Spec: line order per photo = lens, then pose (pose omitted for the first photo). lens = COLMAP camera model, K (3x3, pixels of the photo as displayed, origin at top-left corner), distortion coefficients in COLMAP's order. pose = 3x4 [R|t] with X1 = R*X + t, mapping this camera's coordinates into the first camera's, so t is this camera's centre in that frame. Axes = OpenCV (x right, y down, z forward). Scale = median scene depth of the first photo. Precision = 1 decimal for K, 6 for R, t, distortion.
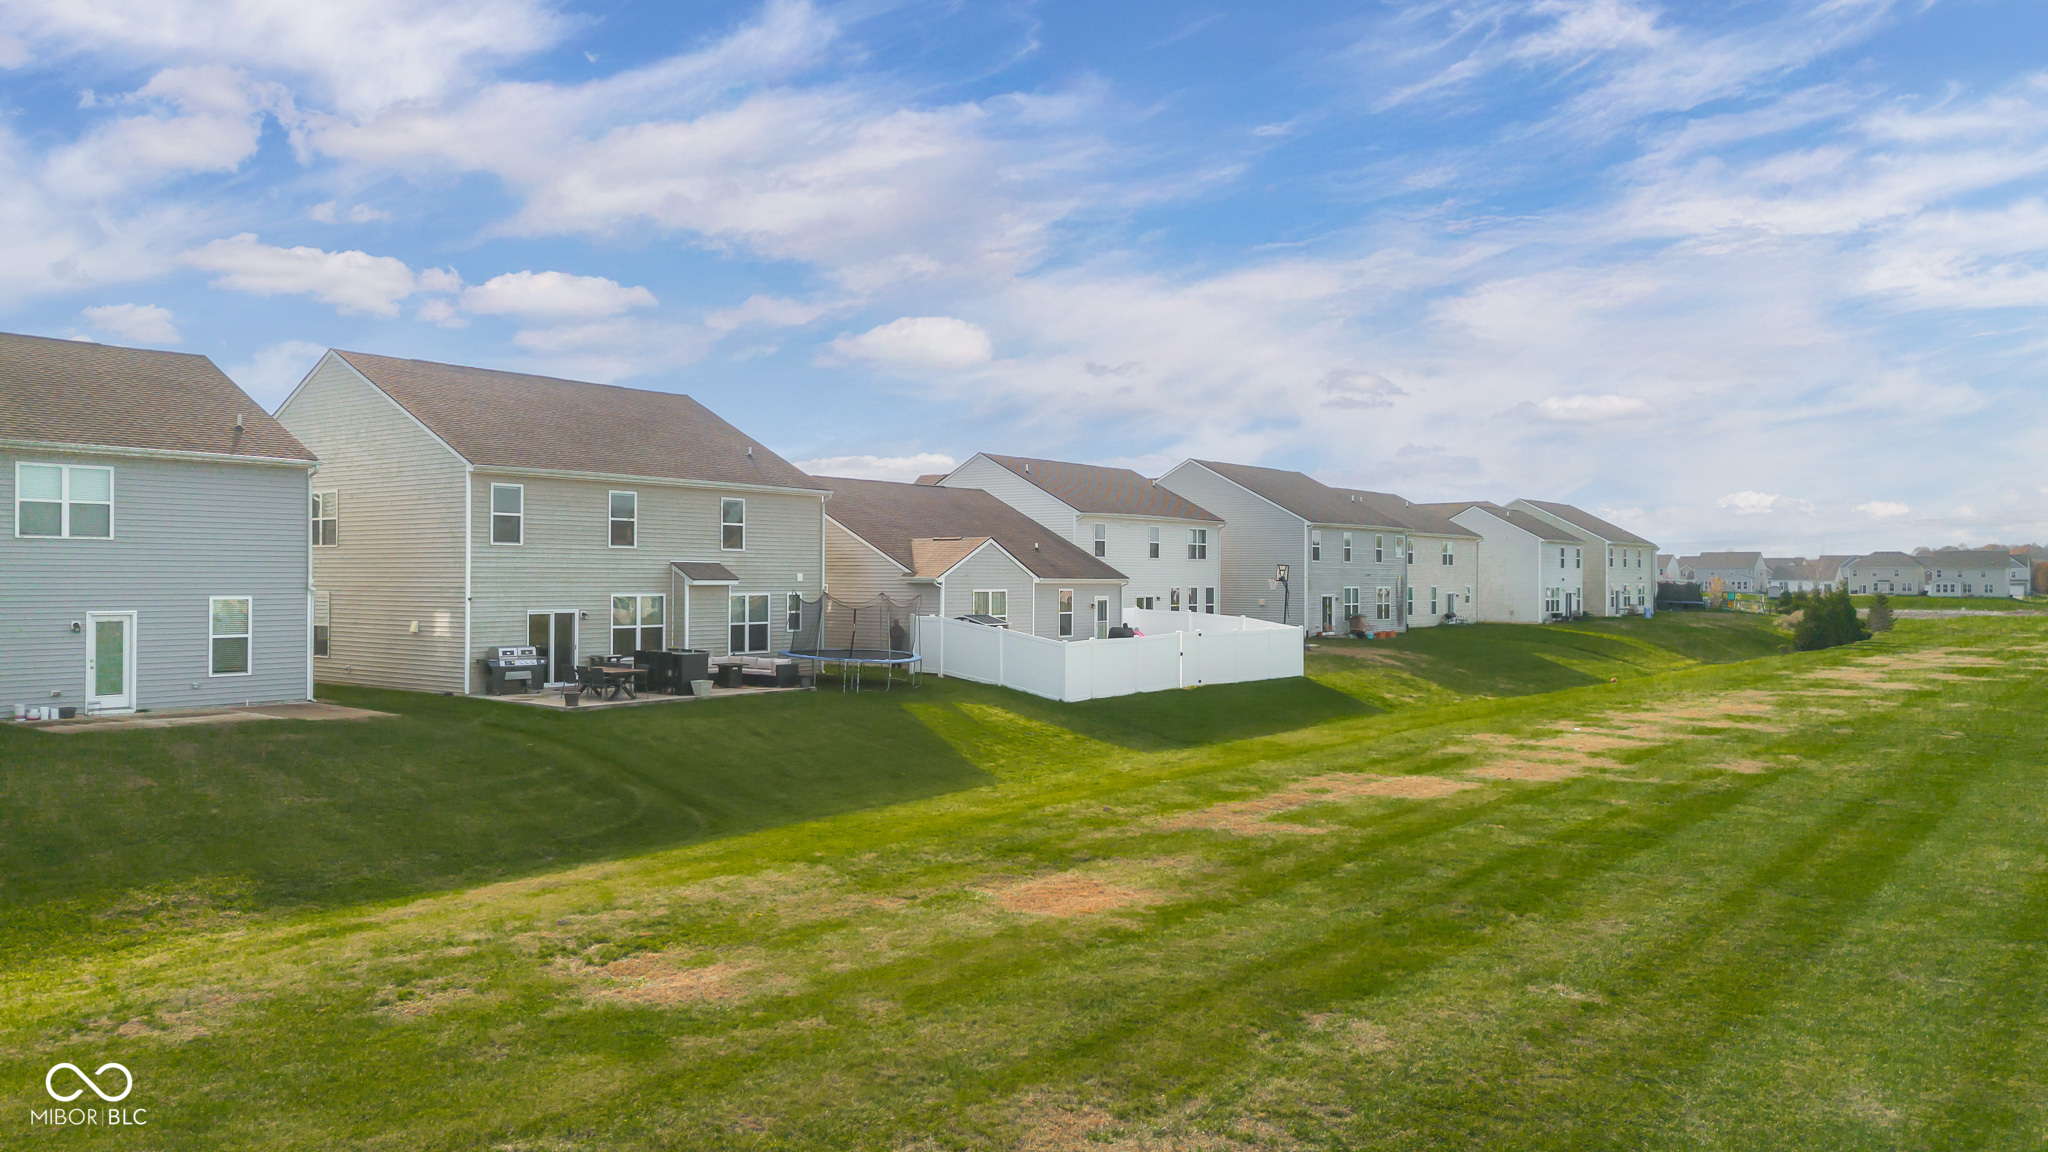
lens RADIAL K [[1445.3, 0, 1024.0], [0, 1445.3, 576.0], [0, 0, 1]] dist [0.003230, -0.000528]
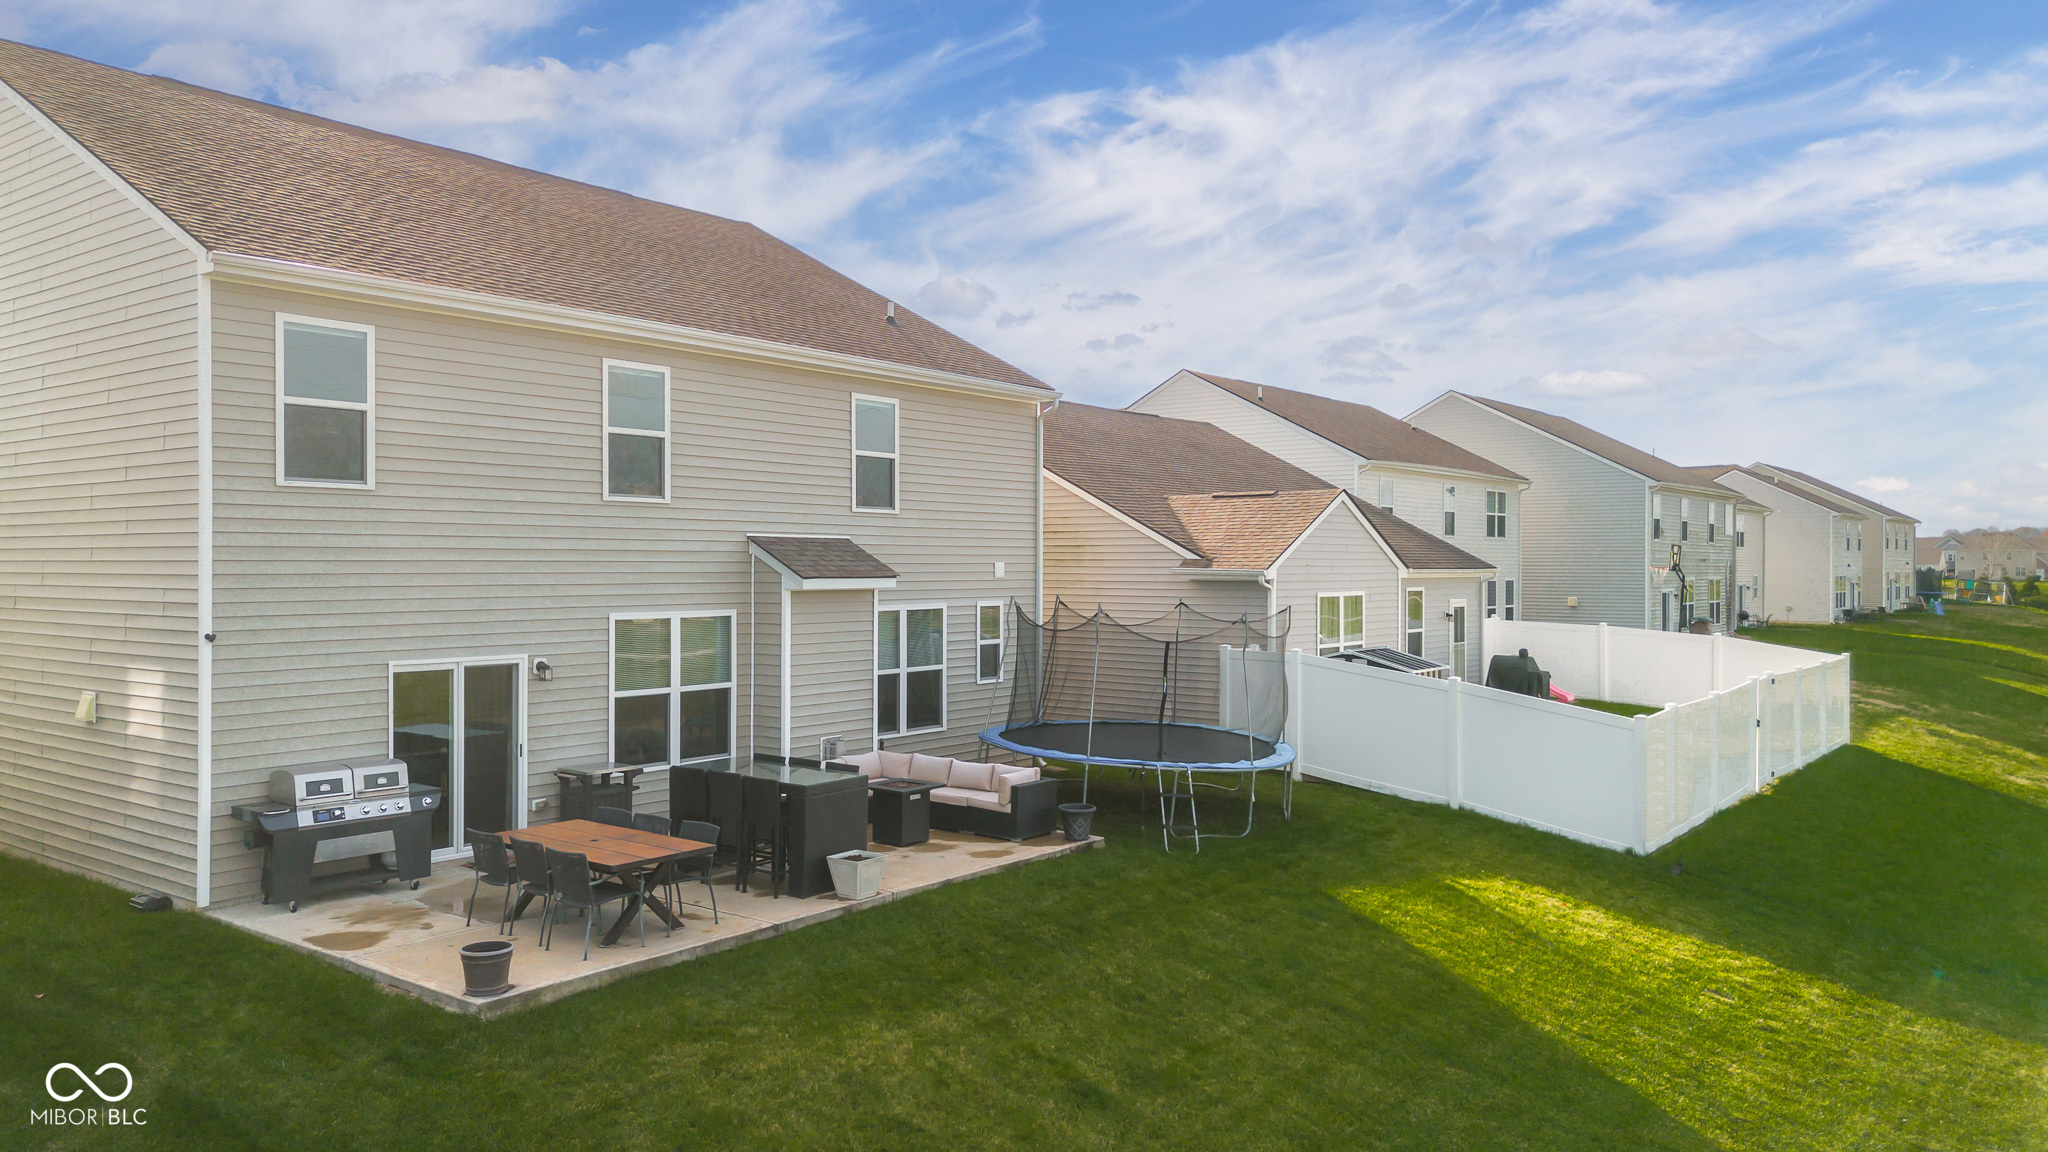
lens RADIAL K [[1445.3, 0, 1024.0], [0, 1445.3, 576.0], [0, 0, 1]] dist [0.003230, -0.000528]
pose [[0.999968, 0.001177, 0.007852, -0.170013], [-0.001276, 0.999919, 0.012633, -0.003397], [-0.007837, -0.012643, 0.999889, 0.584927]]
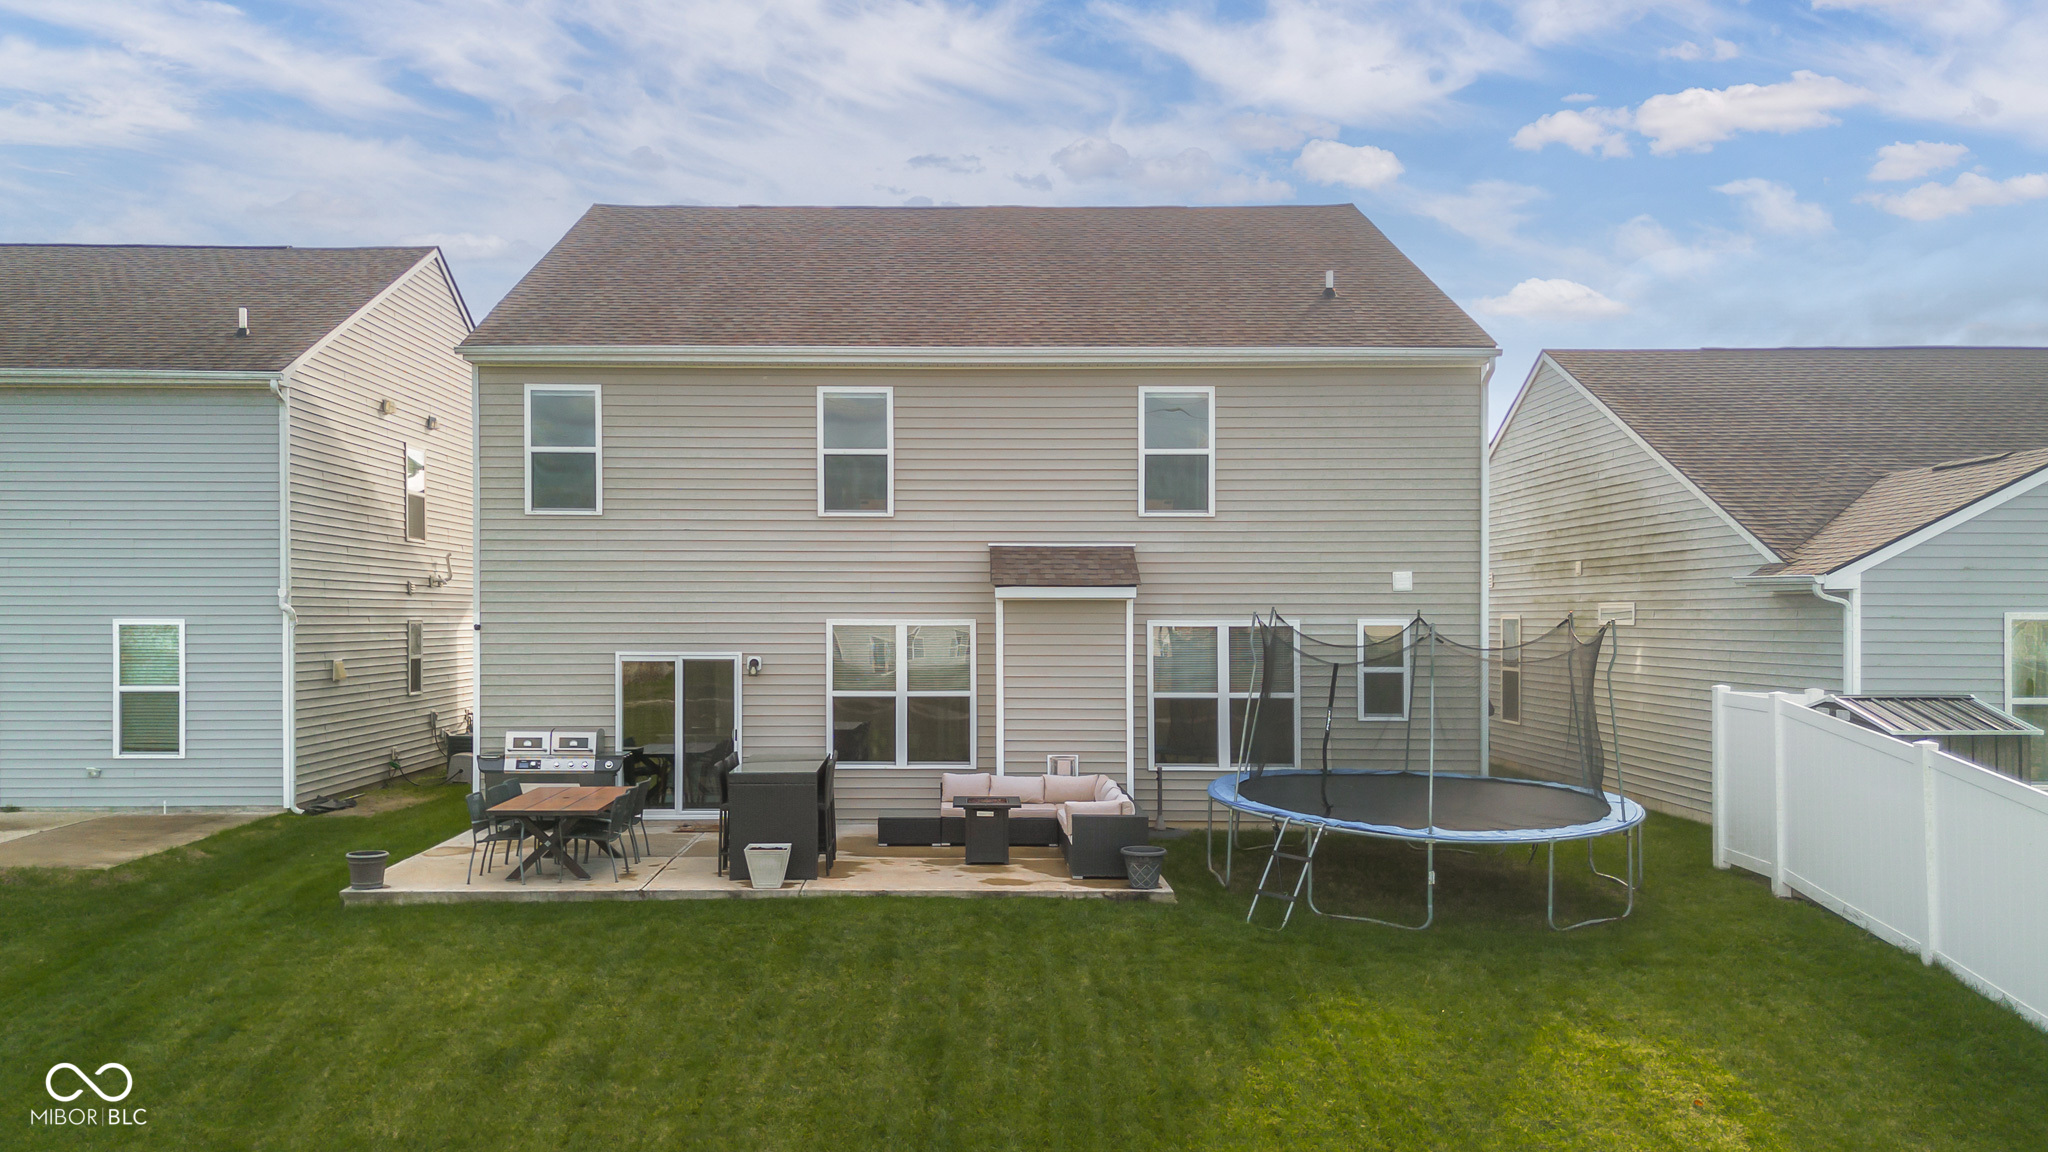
lens RADIAL K [[1554.9, 0, 943.6], [0, 1554.9, 610.0], [0, 0, 1]] dist [0.062628, -0.001538]
pose [[0.609409, -0.003016, -0.792850, 0.116117], [0.002492, 0.999995, -0.001889, 0.010503], [0.792852, -0.000825, 0.609413, 0.728604]]
